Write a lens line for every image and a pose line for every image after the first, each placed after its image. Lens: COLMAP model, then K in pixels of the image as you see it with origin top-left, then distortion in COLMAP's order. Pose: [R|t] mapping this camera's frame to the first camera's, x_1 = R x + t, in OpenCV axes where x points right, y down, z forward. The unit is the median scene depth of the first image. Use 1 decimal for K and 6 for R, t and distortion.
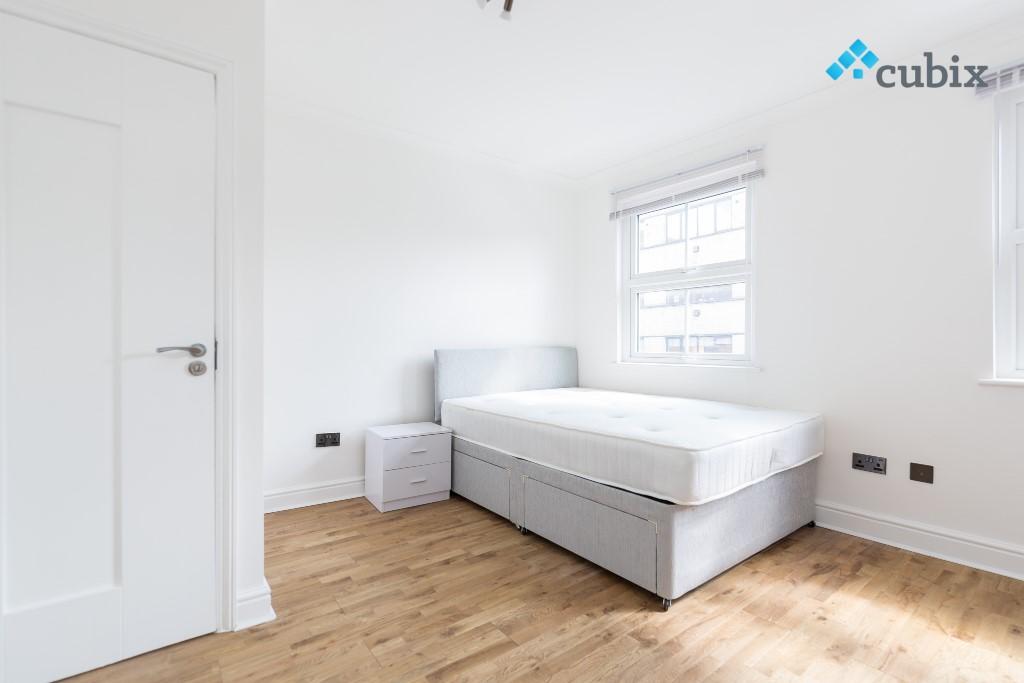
lens RADIAL K [[461.0, 0, 515.5], [0, 461.0, 345.4], [0, 0, 1]] dist [-0.001852, -0.000469]
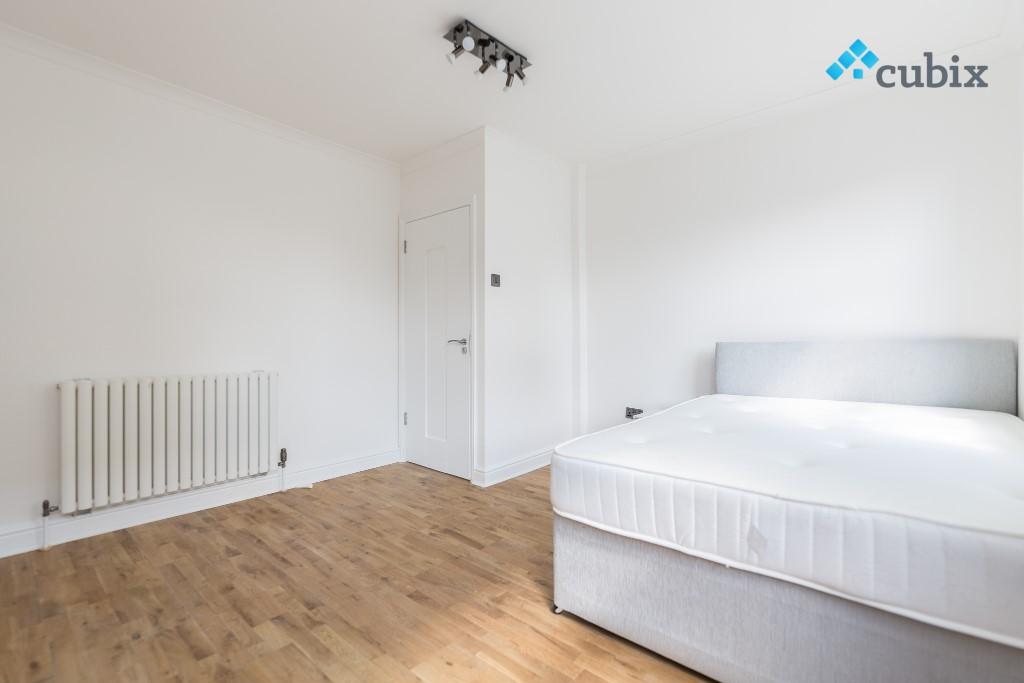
lens RADIAL K [[461.0, 0, 515.4], [0, 461.0, 339.4], [0, 0, 1]] dist [-0.001852, -0.000469]
pose [[0.195860, 0.002149, -0.980629, 1.383897], [0.005835, 0.999977, 0.003357, -0.005803], [0.980614, -0.006380, 0.195843, 0.804473]]
